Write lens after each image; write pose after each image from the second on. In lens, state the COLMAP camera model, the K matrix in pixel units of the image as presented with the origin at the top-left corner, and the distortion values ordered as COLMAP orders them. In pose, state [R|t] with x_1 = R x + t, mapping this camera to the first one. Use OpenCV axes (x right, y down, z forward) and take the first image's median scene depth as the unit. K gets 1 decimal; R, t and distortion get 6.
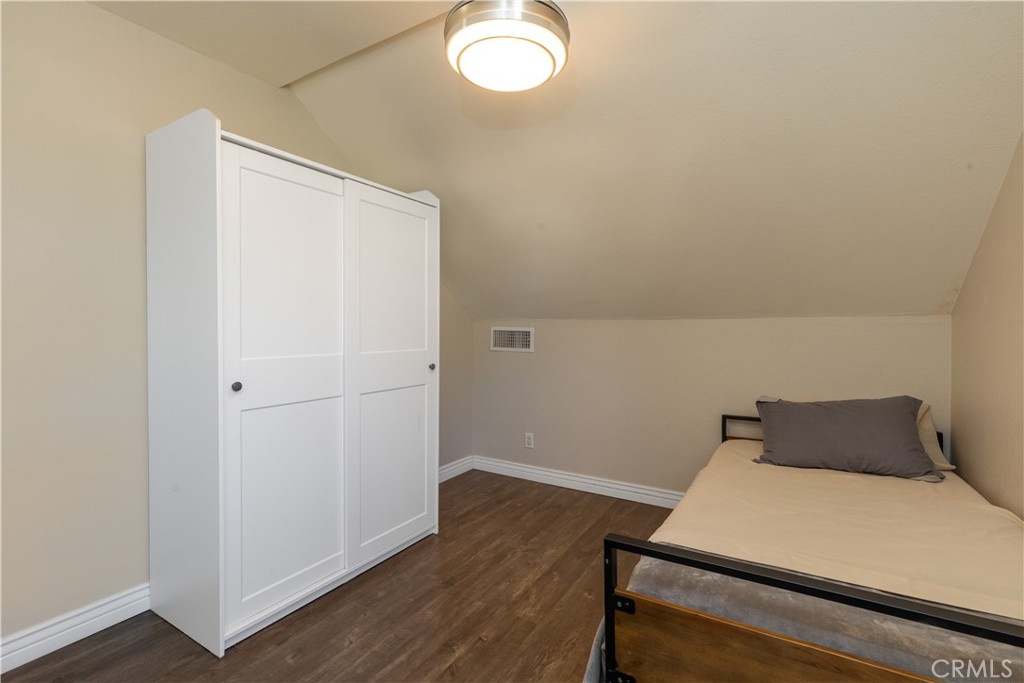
lens RADIAL K [[462.0, 0, 508.4], [0, 462.0, 338.3], [0, 0, 1]] dist [0.011224, -0.000080]
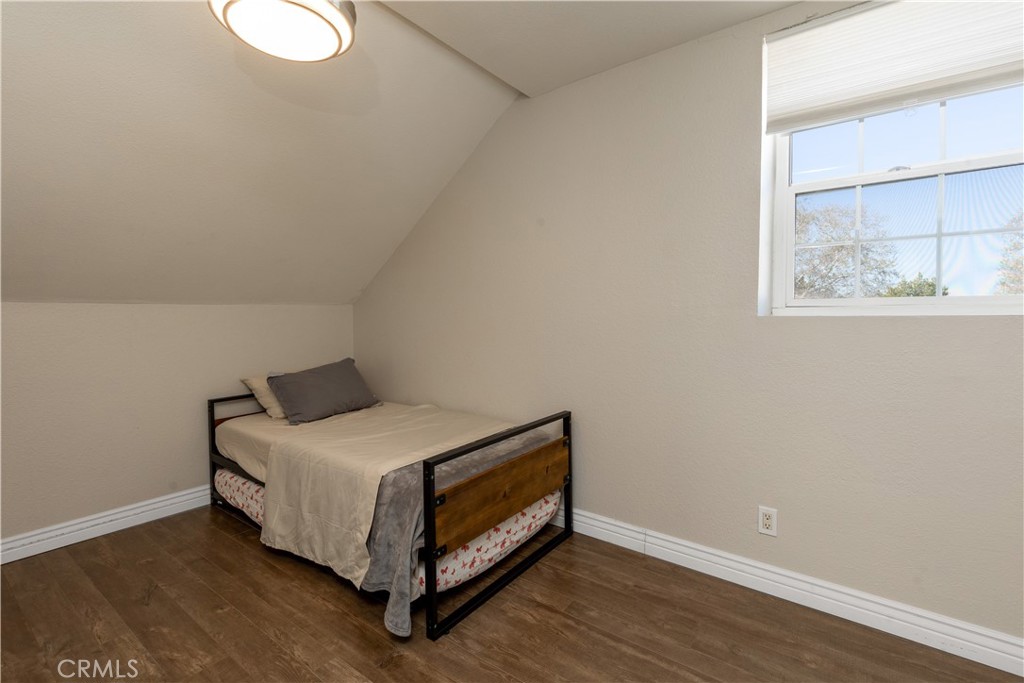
lens RADIAL K [[464.6, 0, 512.4], [0, 464.6, 343.3], [0, 0, 1]] dist [0.003738, 0.000295]
pose [[0.092448, -0.060943, 0.993851, -0.607713], [0.024411, 0.997964, 0.058924, 0.000984], [-0.995418, 0.018813, 0.093748, 0.332696]]
